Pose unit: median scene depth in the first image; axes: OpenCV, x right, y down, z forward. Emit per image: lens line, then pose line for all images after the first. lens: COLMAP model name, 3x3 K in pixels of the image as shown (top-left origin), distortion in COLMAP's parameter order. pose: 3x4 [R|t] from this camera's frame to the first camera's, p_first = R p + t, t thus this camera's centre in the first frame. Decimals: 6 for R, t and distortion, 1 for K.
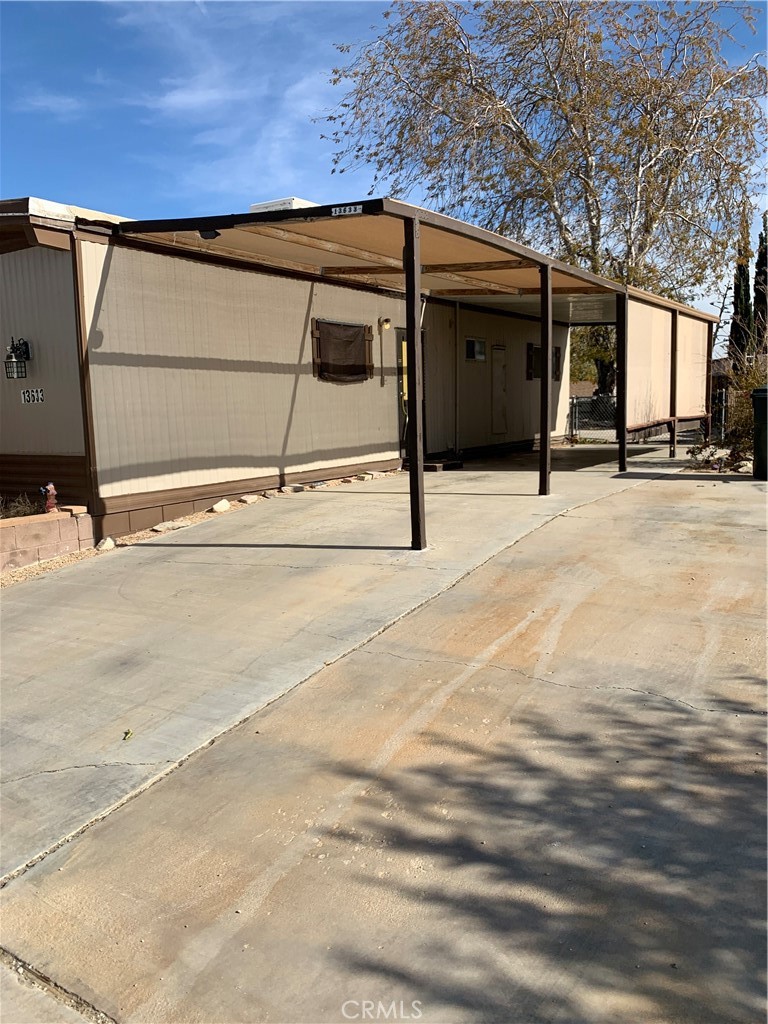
lens RADIAL K [[767.5, 0, 391.3], [0, 767.5, 507.1], [0, 0, 1]] dist [0.007386, -0.025039]
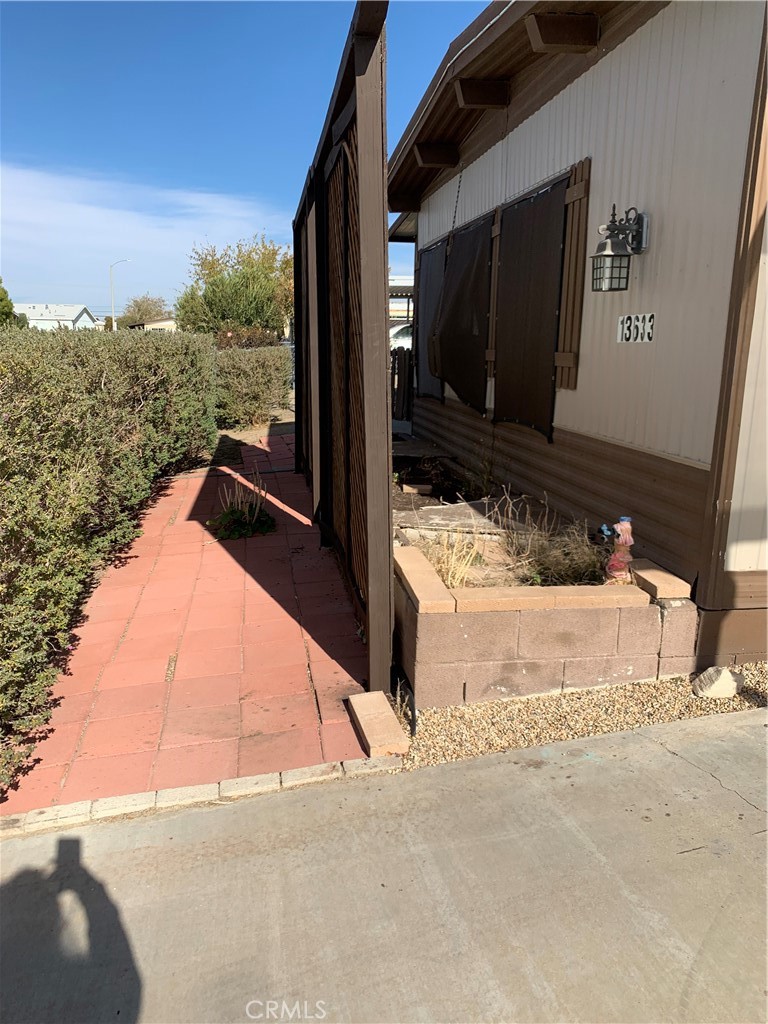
lens RADIAL K [[767.5, 0, 384.9], [0, 767.5, 504.6], [0, 0, 1]] dist [0.007386, -0.025039]
pose [[0.662953, 0.192029, -0.723615, -0.210795], [-0.134462, 0.981369, 0.137240, -0.085972], [0.736487, 0.006315, 0.676422, 0.593395]]
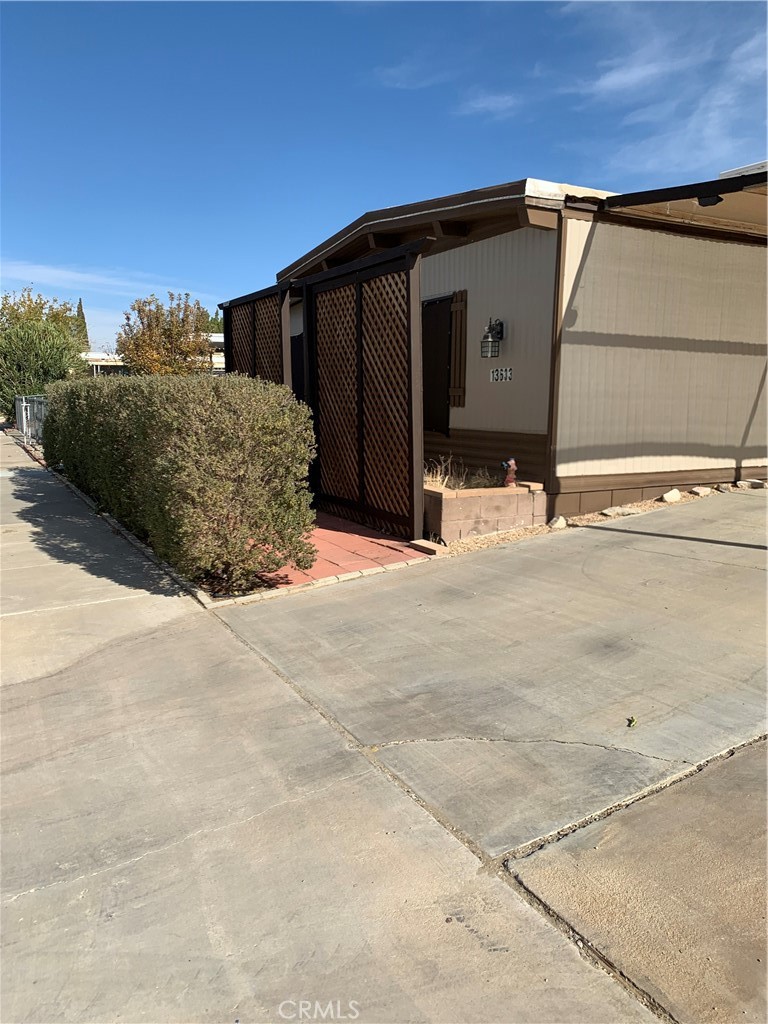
lens RADIAL K [[767.5, 0, 382.2], [0, 767.5, 518.8], [0, 0, 1]] dist [0.007386, -0.025039]
pose [[0.868923, 0.107562, -0.483119, -0.088143], [-0.093107, 0.994197, 0.053891, 0.010557], [0.486112, -0.001845, 0.873895, 0.005617]]
